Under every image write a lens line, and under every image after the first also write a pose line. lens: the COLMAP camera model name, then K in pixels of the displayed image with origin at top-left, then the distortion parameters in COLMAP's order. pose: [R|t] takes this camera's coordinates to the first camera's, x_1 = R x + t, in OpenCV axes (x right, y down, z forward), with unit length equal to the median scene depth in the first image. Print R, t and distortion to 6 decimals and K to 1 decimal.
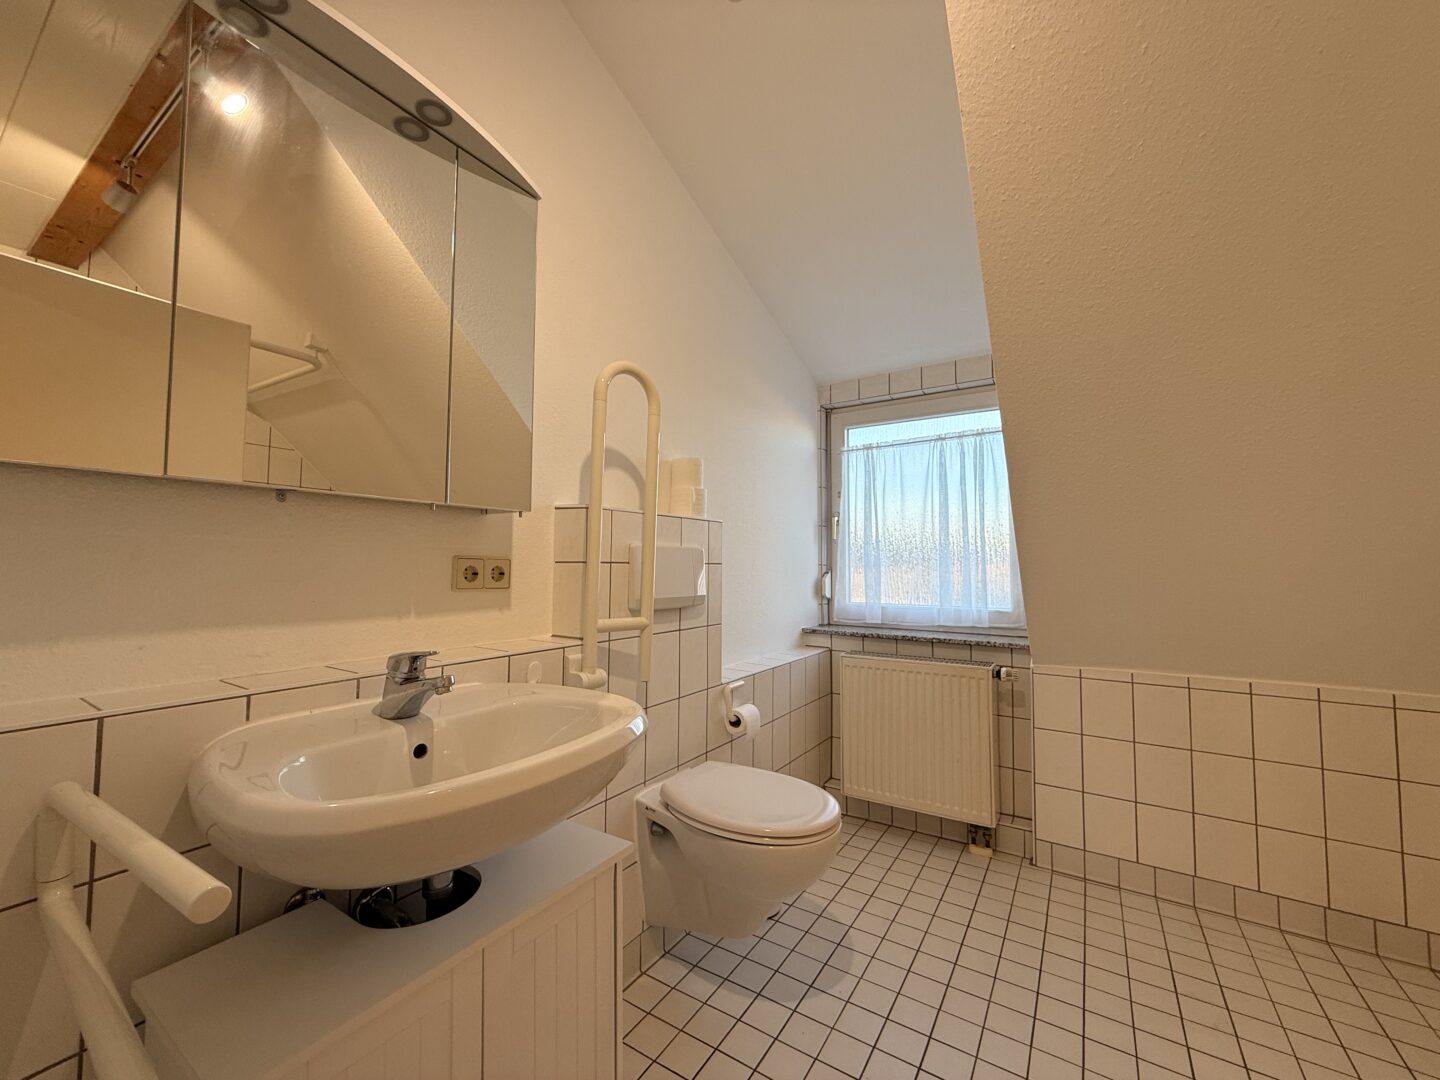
lens RADIAL K [[572.3, 0, 712.9], [0, 572.3, 537.9], [0, 0, 1]] dist [-0.000265, -0.000019]
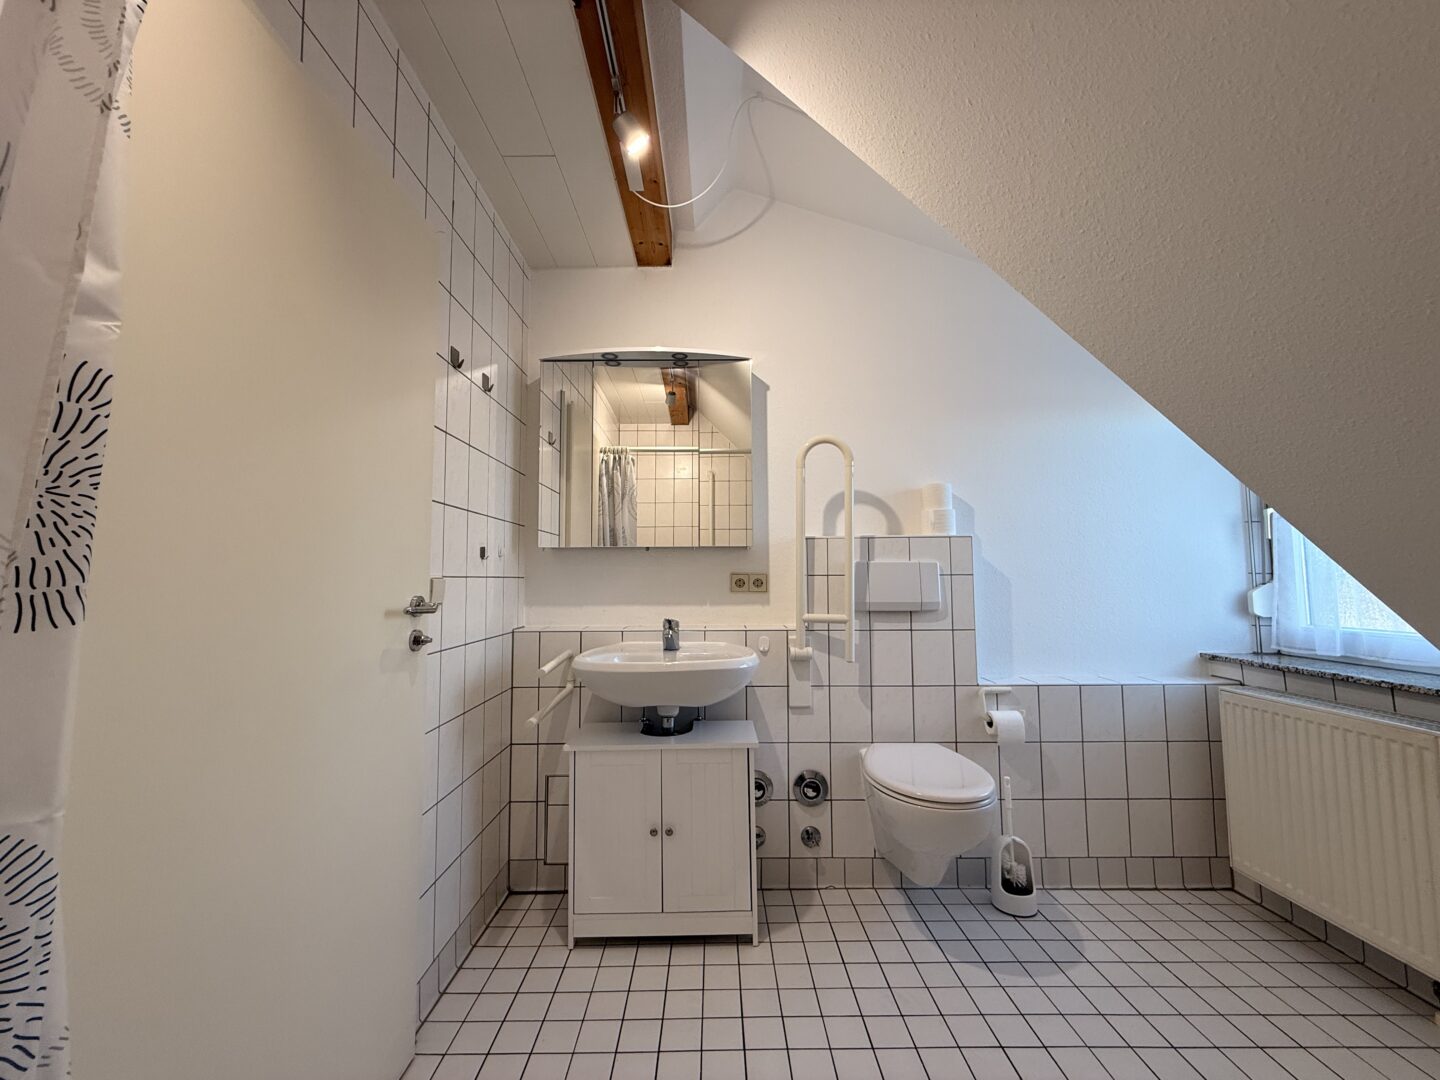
lens RADIAL K [[572.3, 0, 712.9], [0, 572.3, 537.9], [0, 0, 1]] dist [-0.000265, -0.000019]
pose [[0.543957, -0.070294, -0.836163, 0.716989], [0.048644, 0.997451, -0.052209, 0.008627], [0.837702, -0.012275, 0.545990, -0.014093]]
